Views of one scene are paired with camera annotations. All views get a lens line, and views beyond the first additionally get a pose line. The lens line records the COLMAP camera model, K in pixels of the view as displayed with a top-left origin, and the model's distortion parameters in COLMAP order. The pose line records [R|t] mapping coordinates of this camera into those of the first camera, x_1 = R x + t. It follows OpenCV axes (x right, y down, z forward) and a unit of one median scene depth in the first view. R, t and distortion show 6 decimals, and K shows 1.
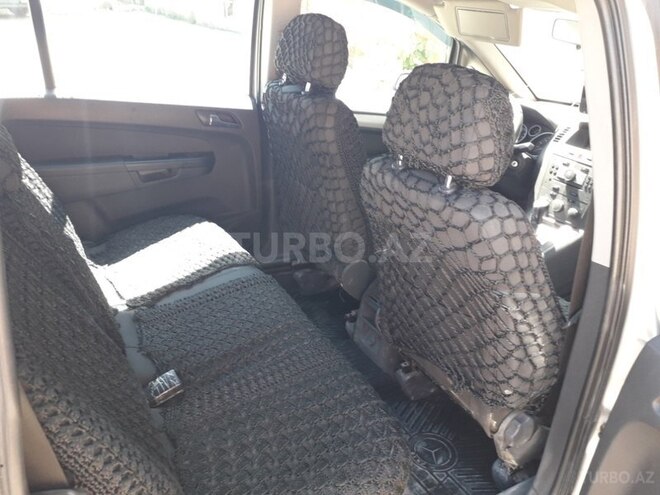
lens RADIAL K [[536.3, 0, 330.0], [0, 536.3, 247.5], [0, 0, 1]] dist [0.084401, -0.151422]
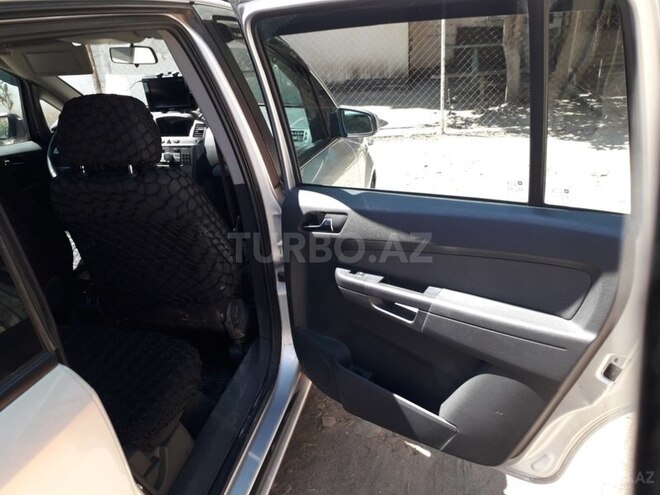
lens RADIAL K [[536.3, 0, 330.0], [0, 536.3, 247.5], [0, 0, 1]] dist [0.084401, -0.151422]
pose [[0.656869, -0.401931, 0.637946, -0.441089], [0.416173, 0.898790, 0.137755, 0.088459], [-0.628748, 0.175009, 0.757660, -0.406615]]
